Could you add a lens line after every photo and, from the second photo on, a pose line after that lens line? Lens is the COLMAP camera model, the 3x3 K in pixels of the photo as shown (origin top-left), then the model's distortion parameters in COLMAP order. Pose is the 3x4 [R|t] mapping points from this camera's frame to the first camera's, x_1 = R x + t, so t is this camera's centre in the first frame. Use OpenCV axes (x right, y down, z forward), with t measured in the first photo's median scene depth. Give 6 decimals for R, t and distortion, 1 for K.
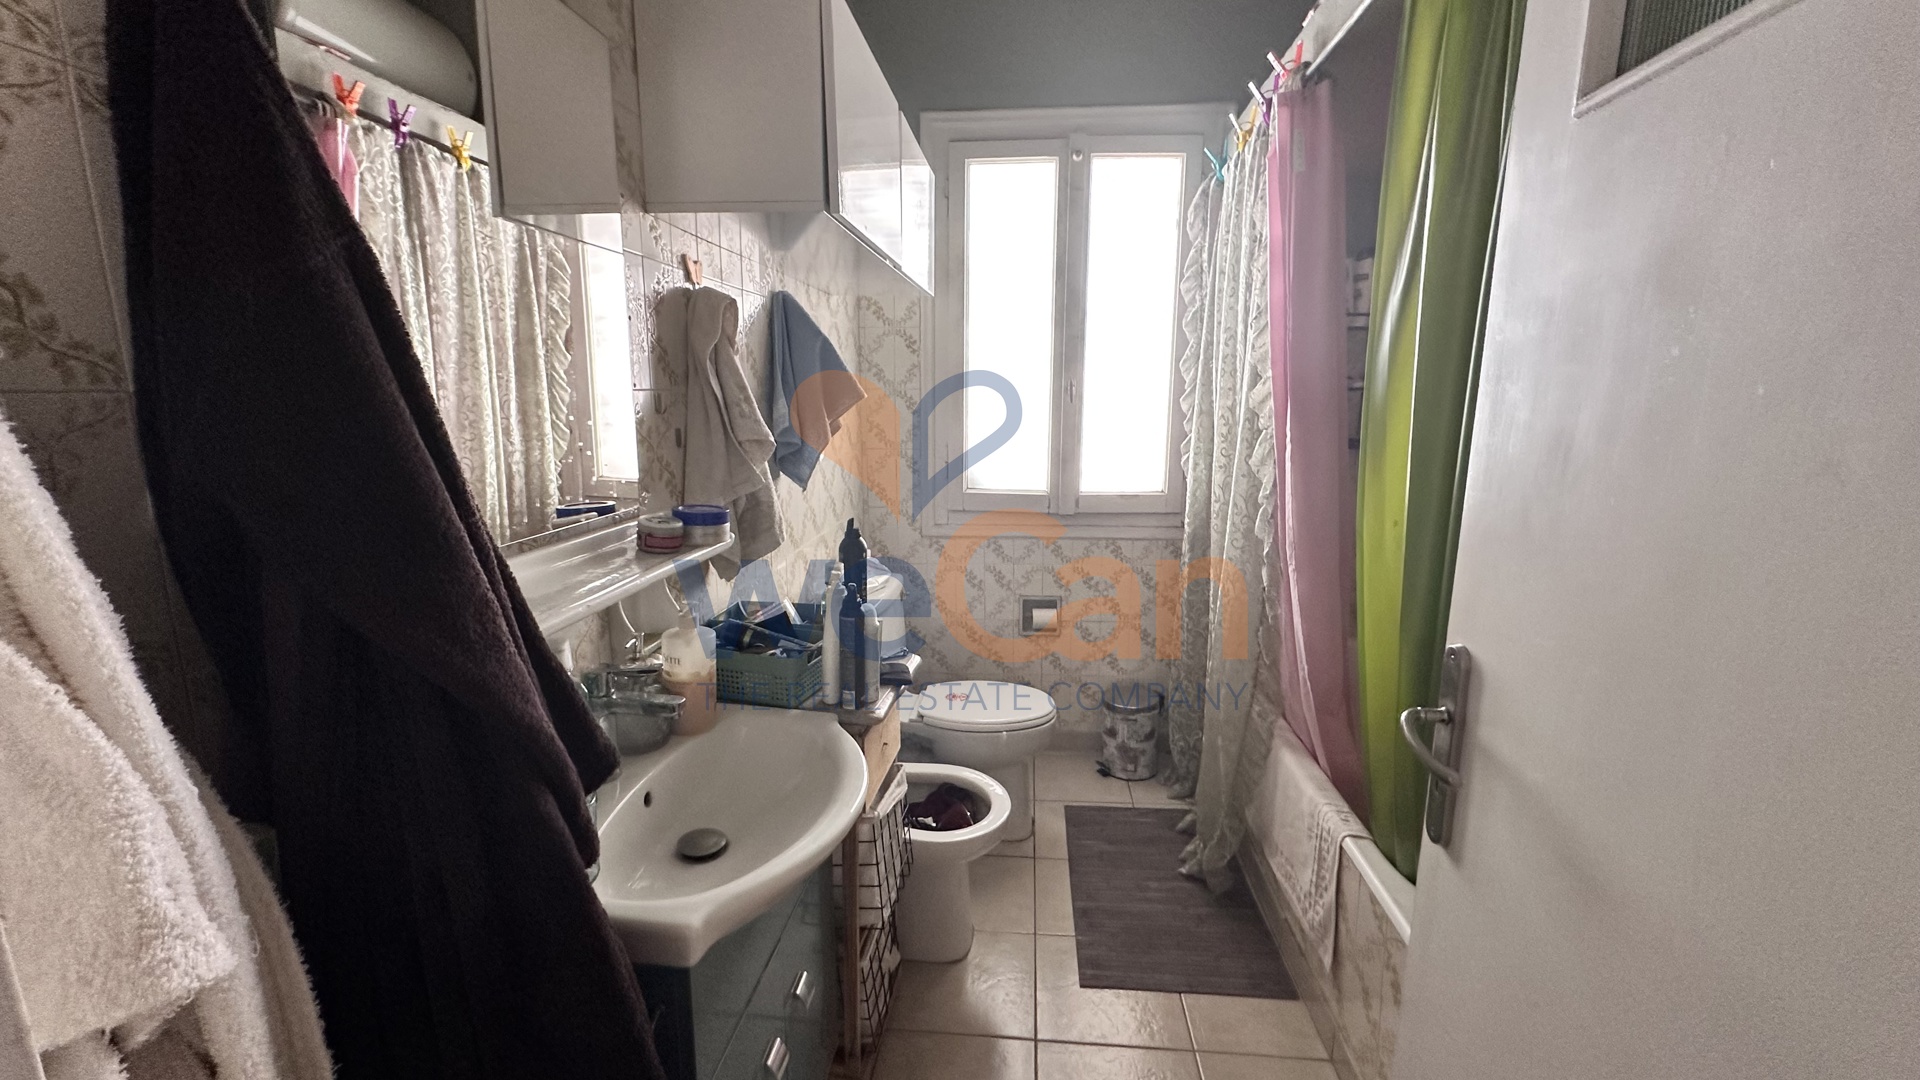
lens RADIAL K [[765.5, 0, 966.5], [0, 765.5, 530.0], [0, 0, 1]] dist [-0.000760, -0.000136]
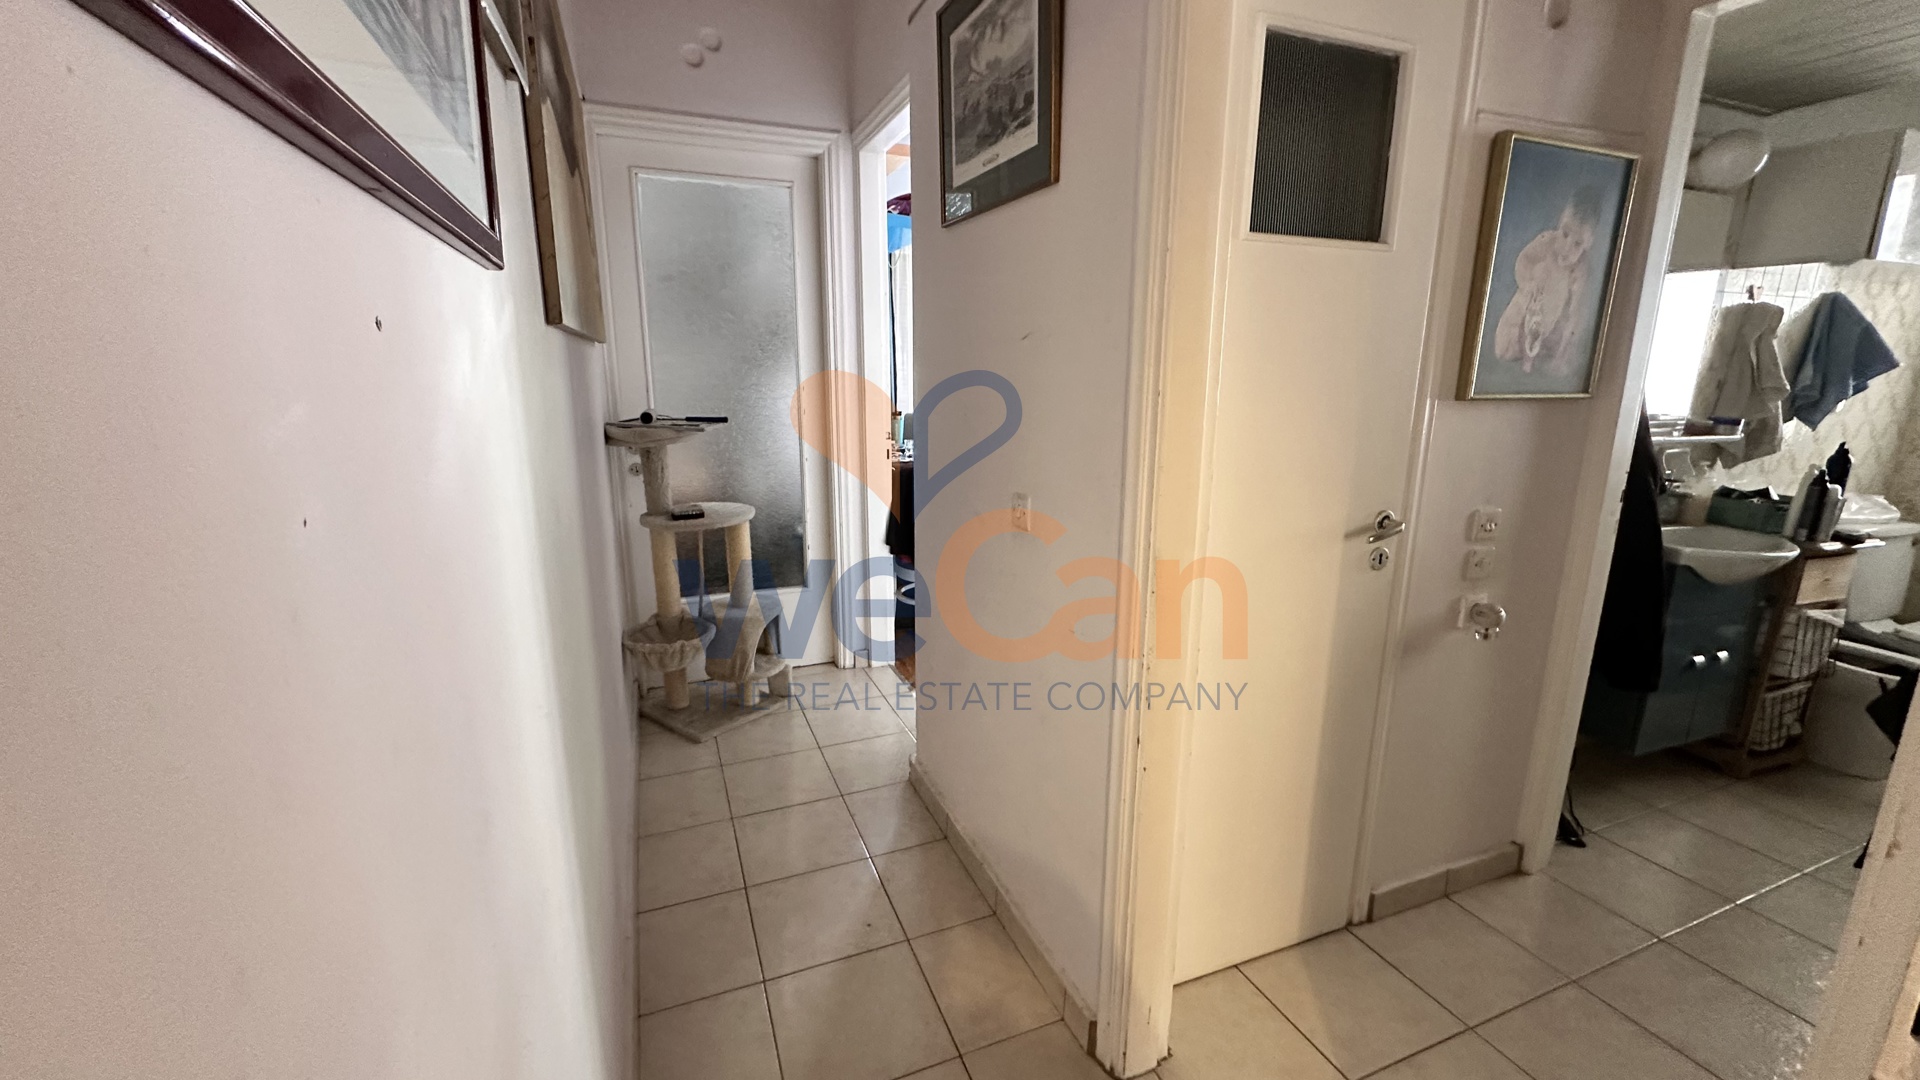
lens RADIAL K [[765.5, 0, 965.7], [0, 765.5, 544.1], [0, 0, 1]] dist [-0.000760, -0.000136]
pose [[0.458206, 0.194560, -0.867291, 0.460976], [-0.164824, 0.977425, 0.132186, 0.303544], [0.873430, 0.082382, 0.479930, -1.422951]]
